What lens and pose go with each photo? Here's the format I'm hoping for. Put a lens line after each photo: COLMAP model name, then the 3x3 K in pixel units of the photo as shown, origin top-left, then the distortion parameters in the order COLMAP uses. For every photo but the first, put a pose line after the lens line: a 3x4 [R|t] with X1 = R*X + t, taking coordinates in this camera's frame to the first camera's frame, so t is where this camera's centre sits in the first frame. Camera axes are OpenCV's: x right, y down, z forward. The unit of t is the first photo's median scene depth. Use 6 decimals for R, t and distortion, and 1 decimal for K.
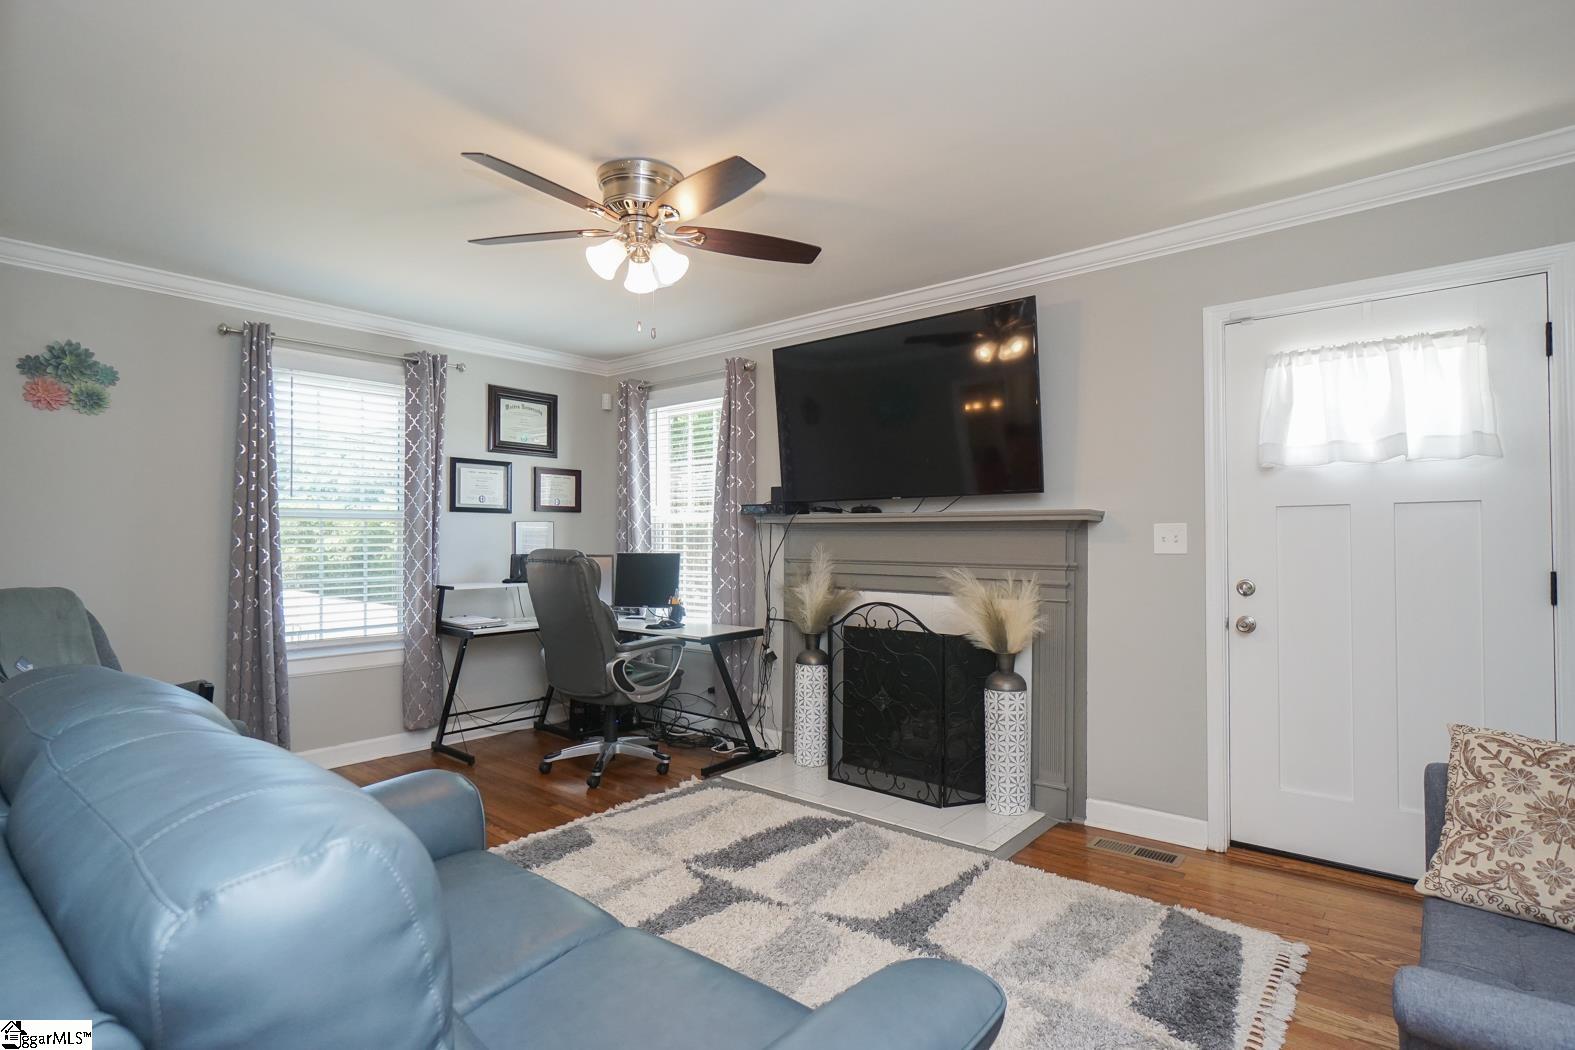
lens RADIAL K [[783.4, 0, 779.4], [0, 783.4, 546.7], [0, 0, 1]] dist [-0.015276, 0.000109]
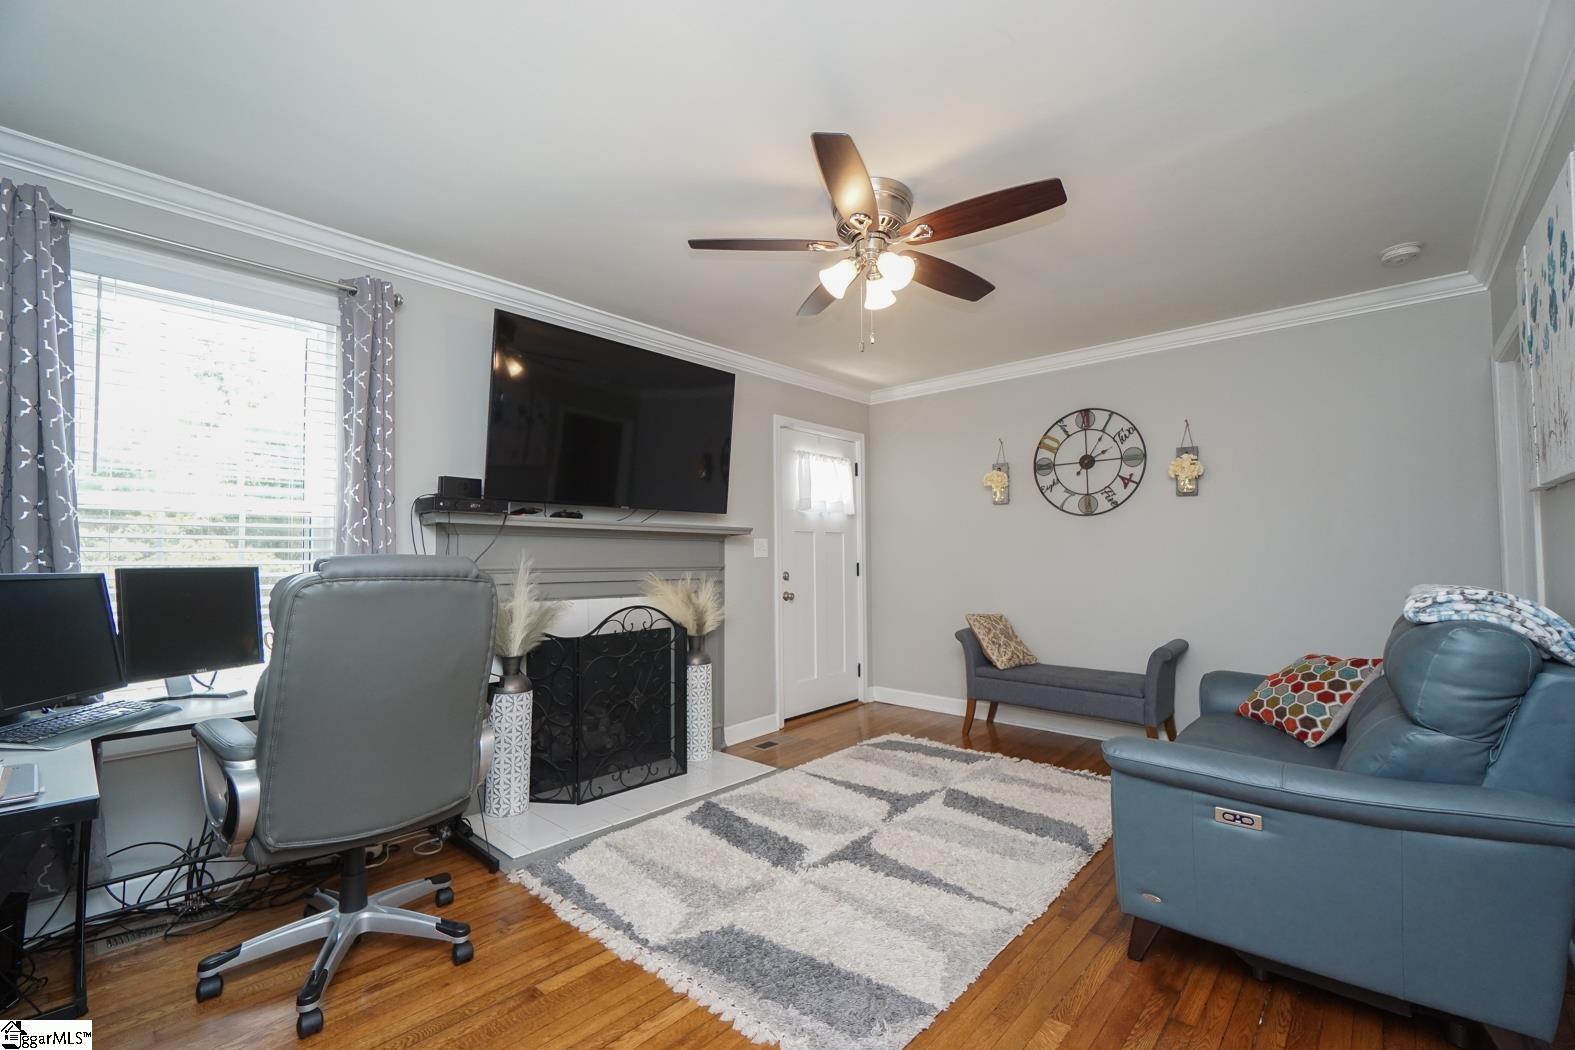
lens RADIAL K [[673.2, 0, 781.1], [0, 673.2, 537.5], [0, 0, 1]] dist [0.002914, 0.000749]
pose [[0.030638, 0.028209, 0.999132, -0.723159], [0.012354, 0.999515, -0.028598, 0.006755], [-0.999454, 0.013219, 0.030275, 0.724809]]
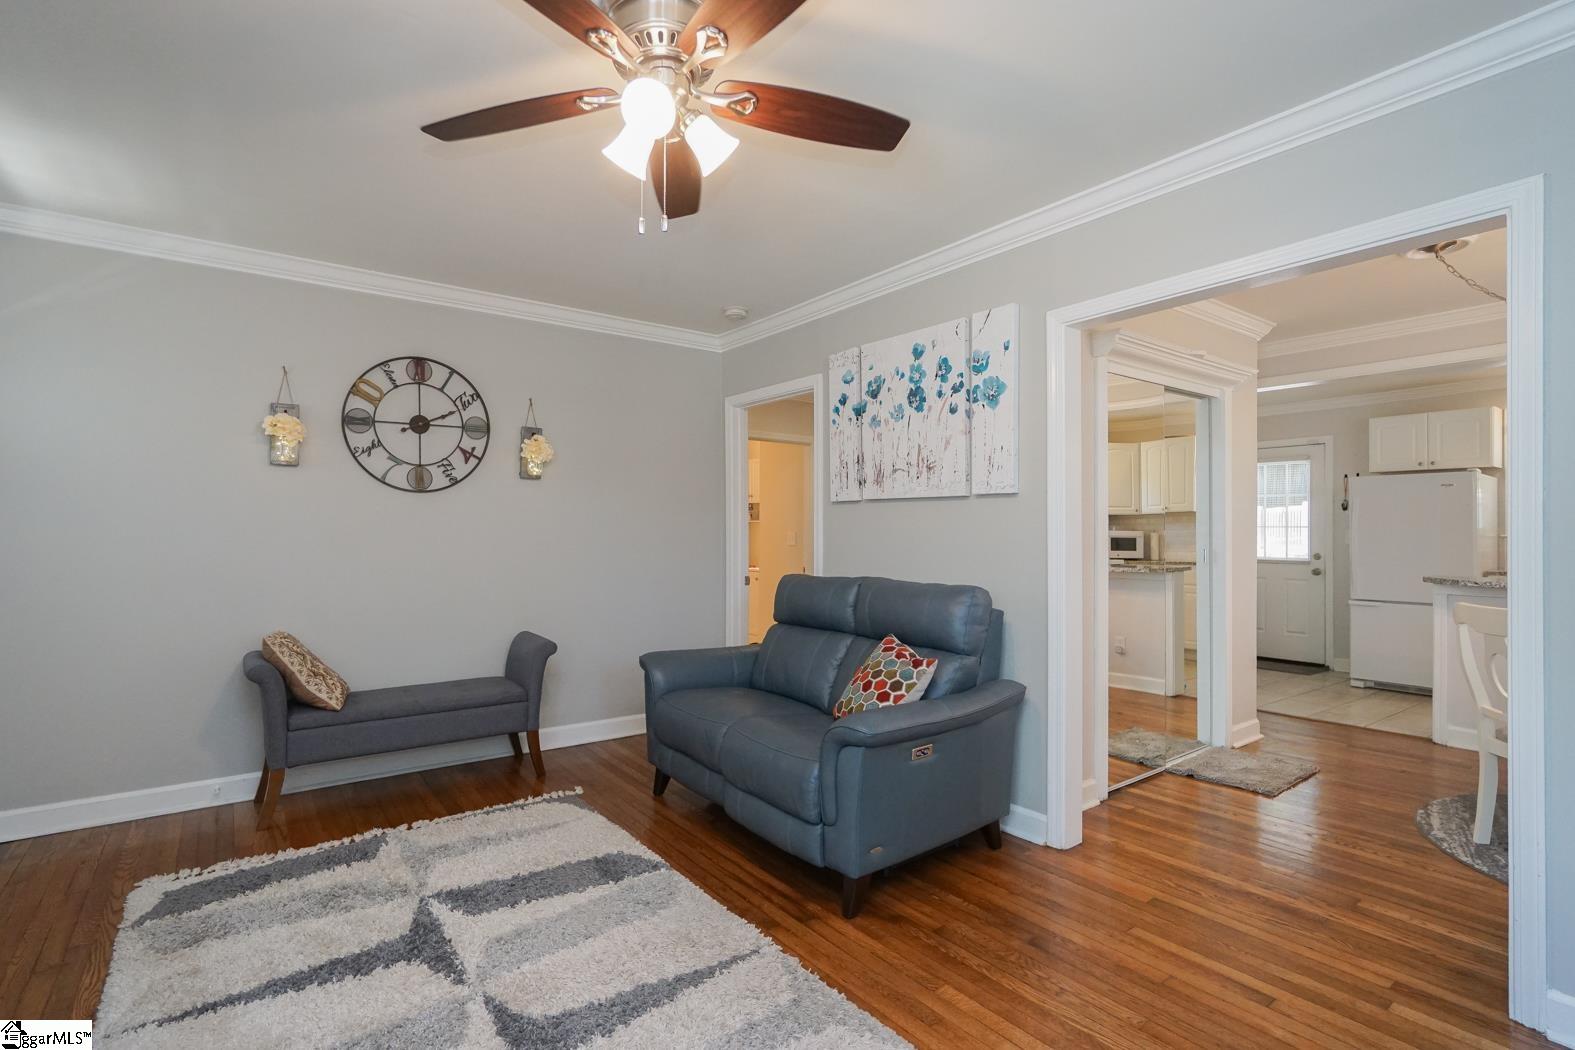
lens RADIAL K [[739.0, 0, 769.8], [0, 739.0, 527.5], [0, 0, 1]] dist [-0.001927, 0.000219]
pose [[-0.972796, 0.002488, 0.231648, -0.285589], [0.002645, 0.999996, 0.000365, -0.007087], [-0.231647, 0.000968, -0.972800, 1.075034]]
